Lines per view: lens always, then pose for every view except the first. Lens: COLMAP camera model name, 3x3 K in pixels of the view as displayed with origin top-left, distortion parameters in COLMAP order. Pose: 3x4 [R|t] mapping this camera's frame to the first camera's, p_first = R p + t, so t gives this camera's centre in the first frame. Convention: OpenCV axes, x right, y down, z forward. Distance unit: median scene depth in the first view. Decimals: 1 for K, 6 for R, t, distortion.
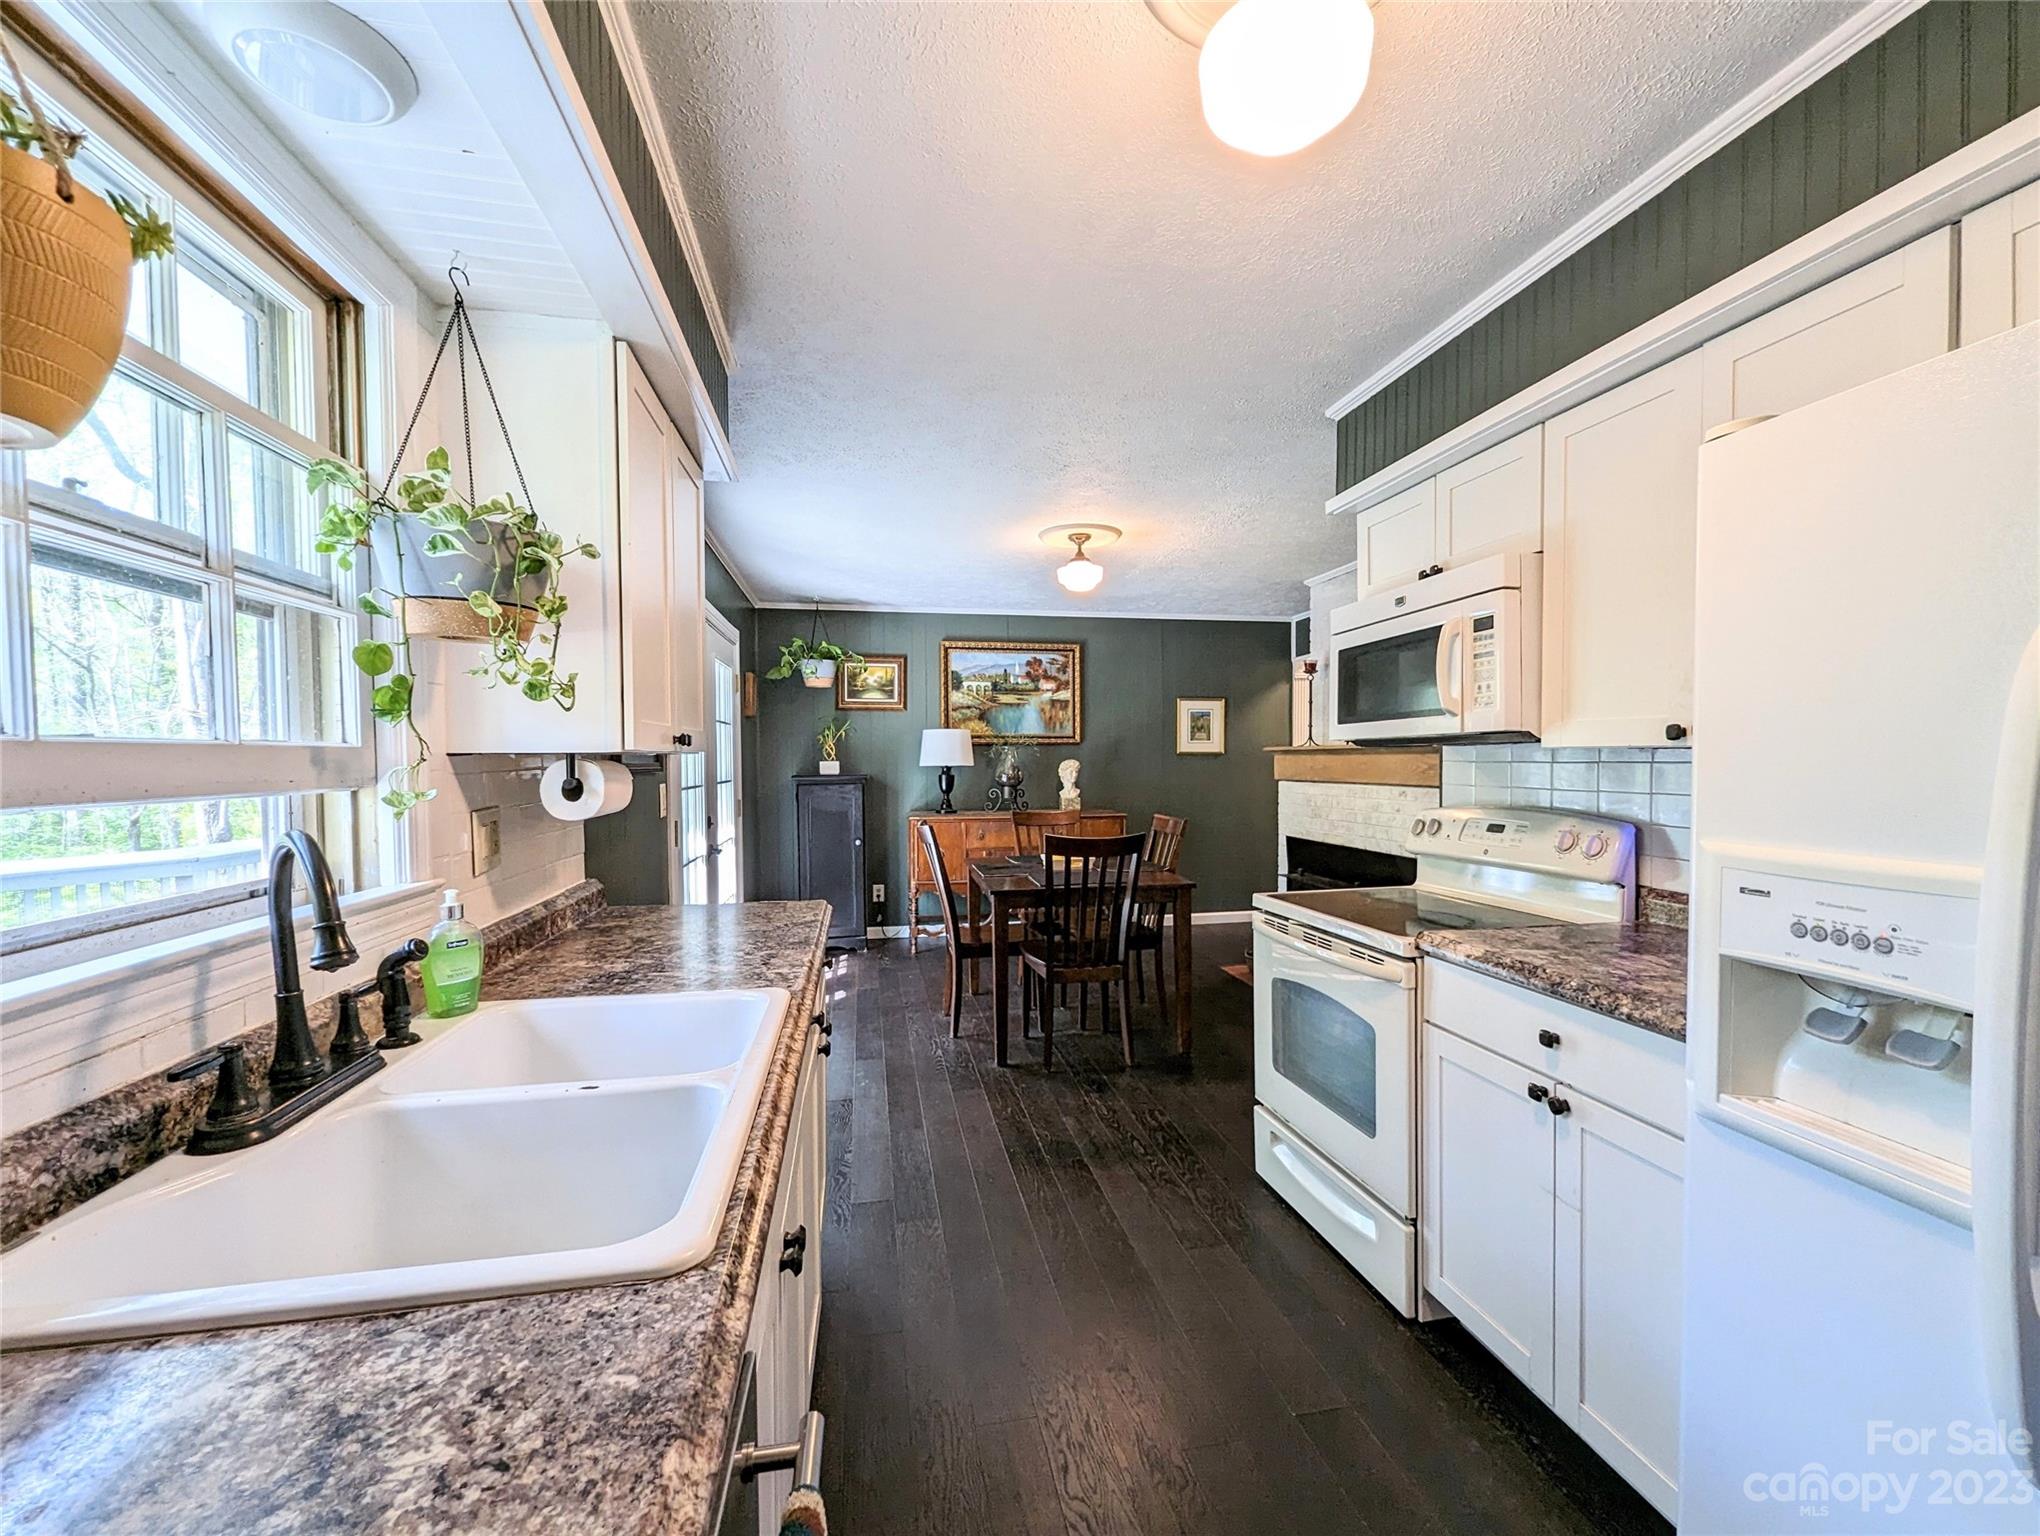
lens RADIAL K [[867.0, 0, 1026.6], [0, 867.0, 777.5], [0, 0, 1]] dist [-0.007533, 0.000052]
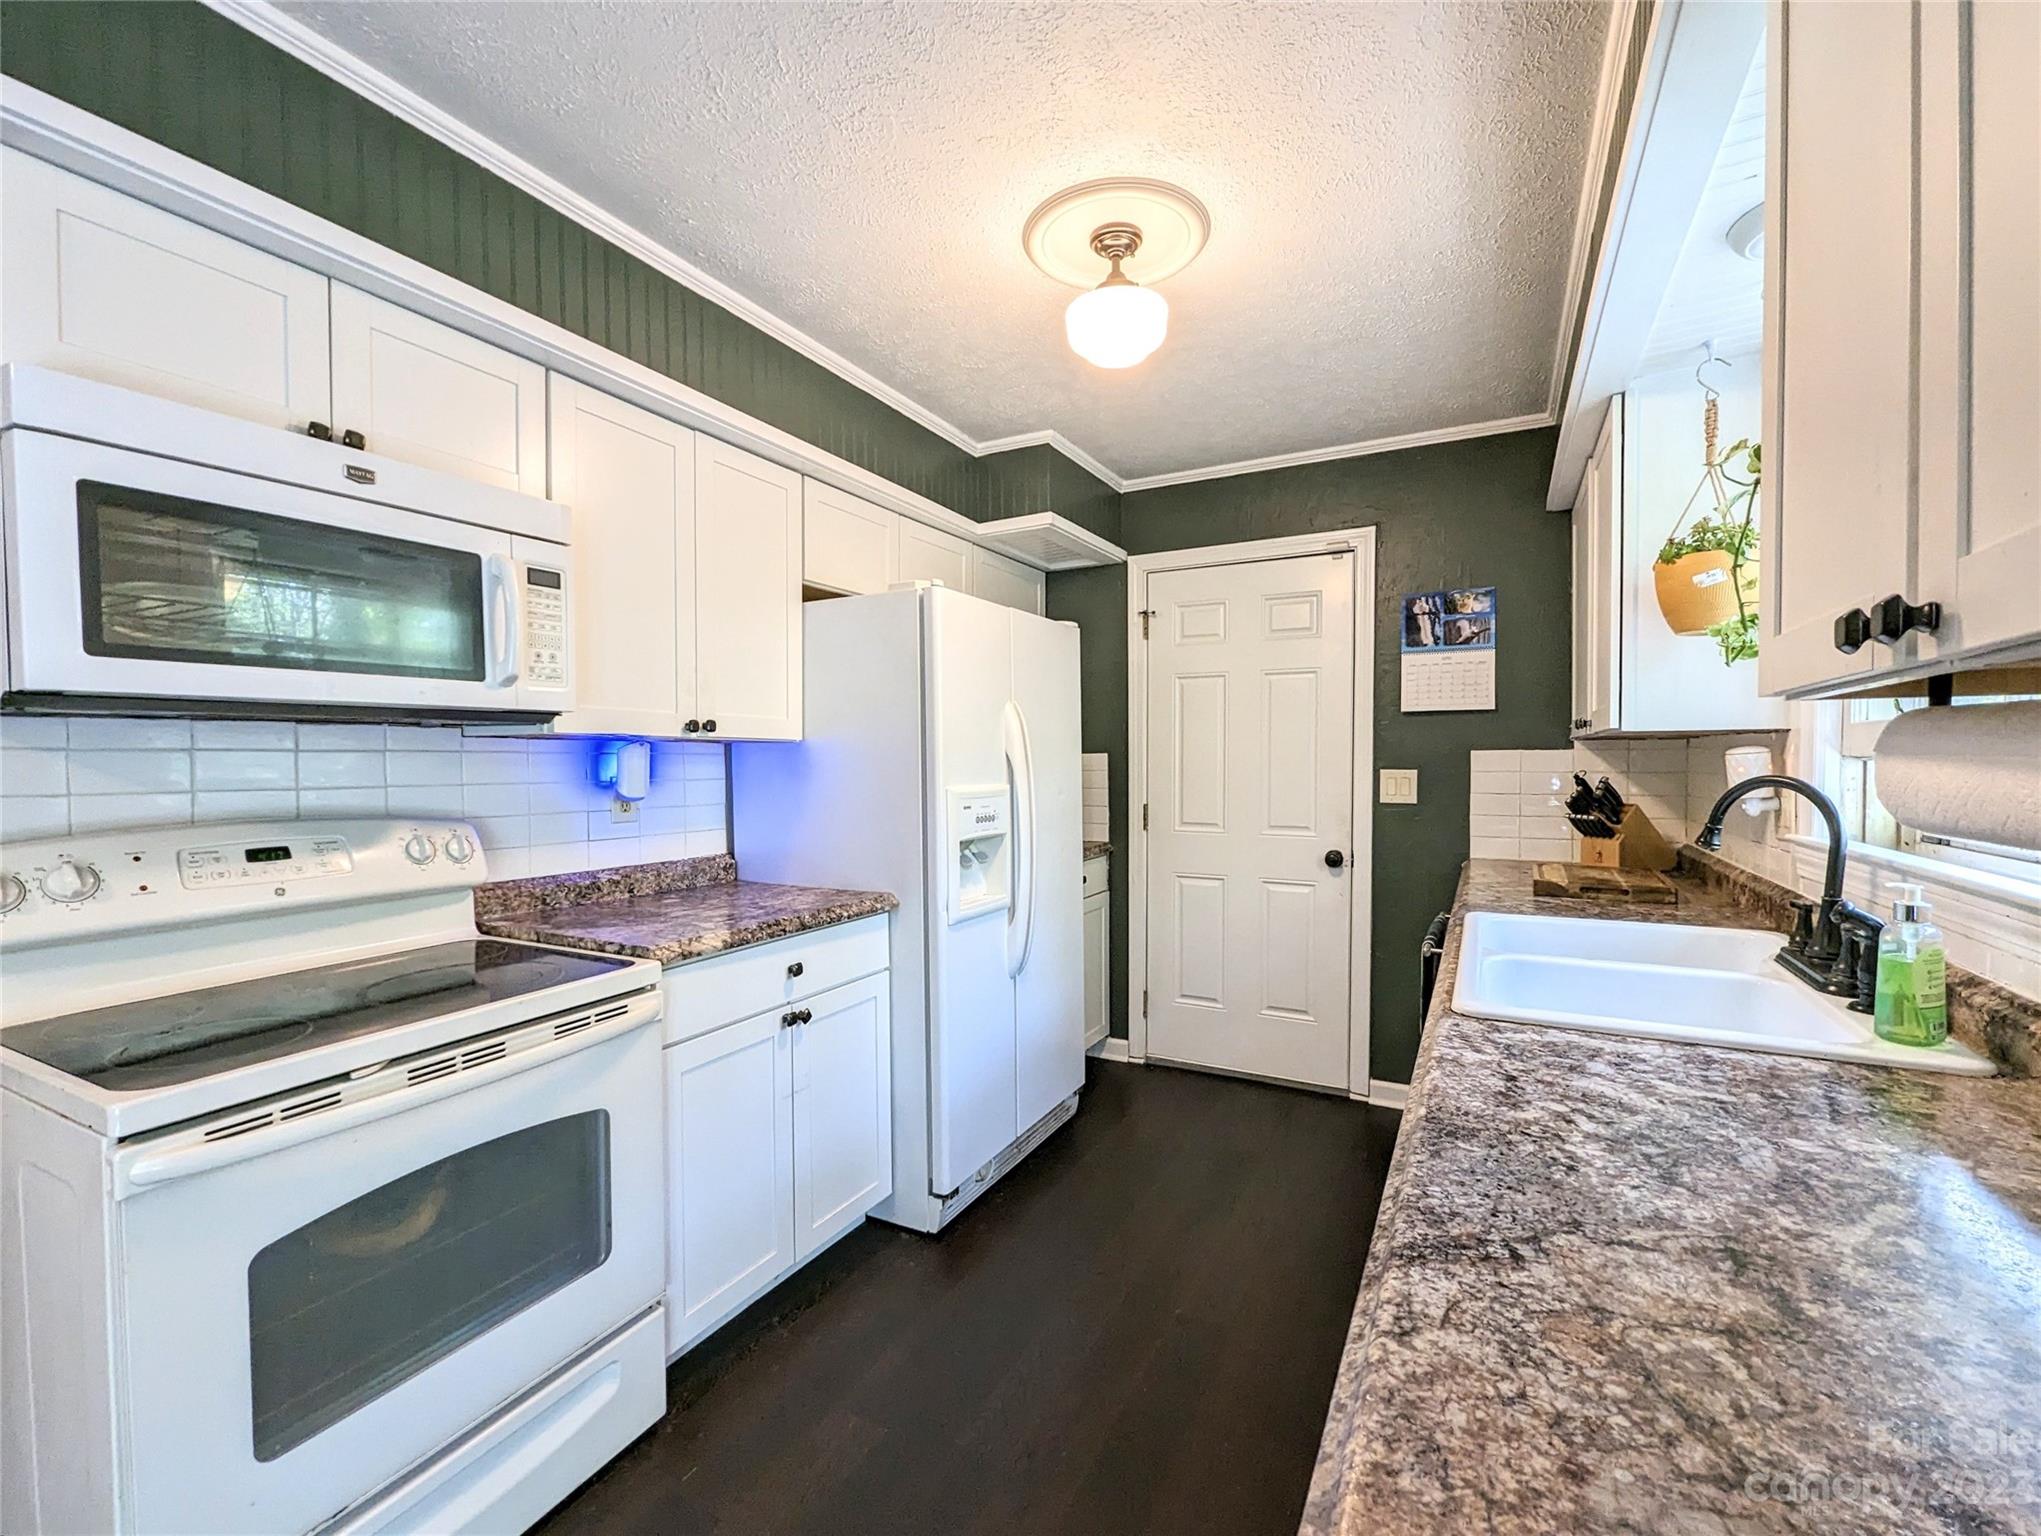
lens RADIAL K [[867.4, 0, 1034.0], [0, 867.4, 772.5], [0, 0, 1]] dist [-0.007533, 0.000052]
pose [[-0.782680, 0.000637, 0.622425, -0.436673], [0.022565, 0.999371, 0.027351, -0.008099], [-0.622016, 0.035452, -0.782202, 1.737361]]
